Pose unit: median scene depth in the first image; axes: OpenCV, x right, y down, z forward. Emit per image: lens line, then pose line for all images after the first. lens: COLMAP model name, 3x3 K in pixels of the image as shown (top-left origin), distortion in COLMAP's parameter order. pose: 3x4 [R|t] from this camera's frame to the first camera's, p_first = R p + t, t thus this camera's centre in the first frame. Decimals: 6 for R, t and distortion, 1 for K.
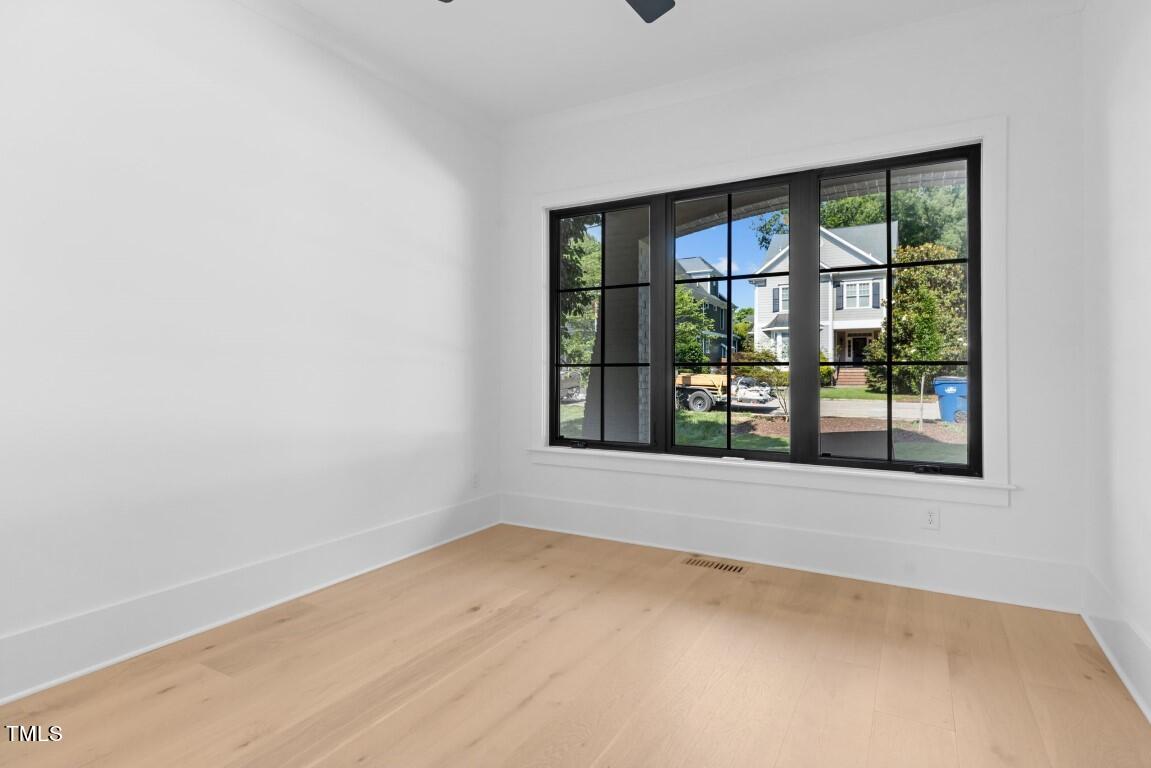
lens RADIAL K [[608.1, 0, 575.5], [0, 608.1, 384.0], [0, 0, 1]] dist [0.000556, 0.000095]
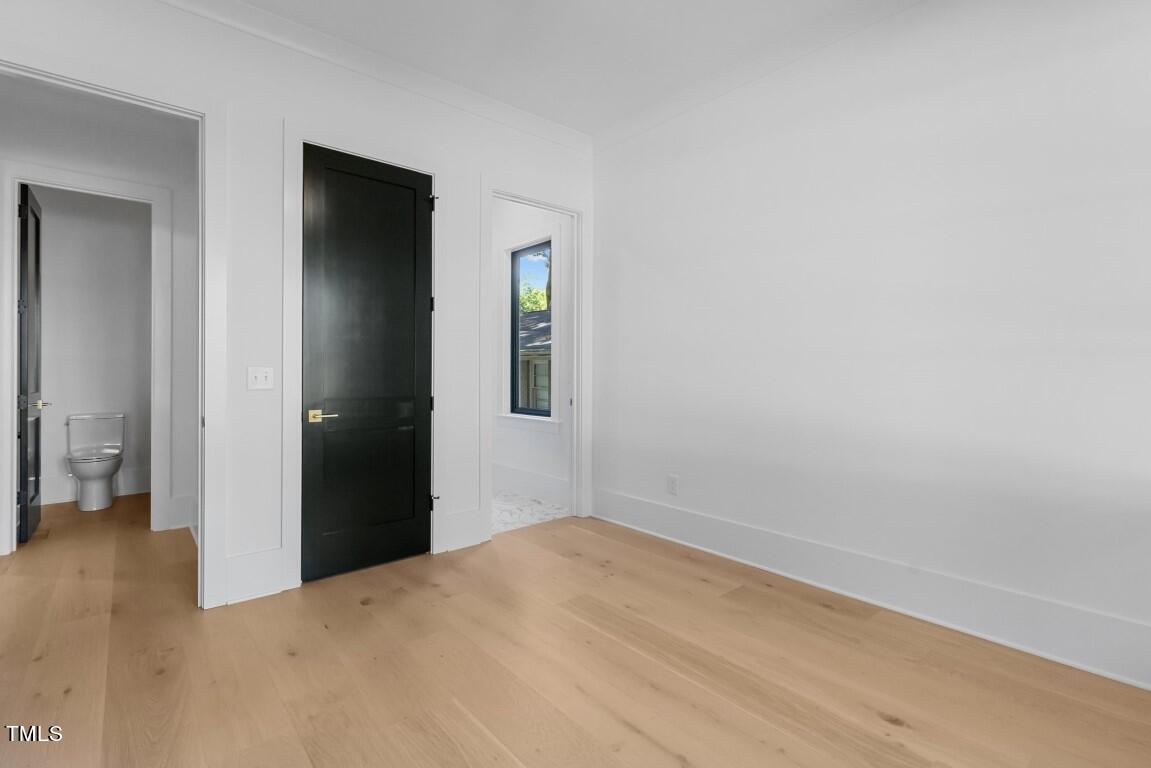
lens RADIAL K [[521.6, 0, 580.1], [0, 521.6, 385.3], [0, 0, 1]] dist [0.003515, -0.000687]
pose [[-0.336724, 0.025870, -0.941248, 0.585789], [-0.017129, 0.999289, 0.033593, -0.025524], [0.941448, 0.027434, -0.336041, 1.002909]]
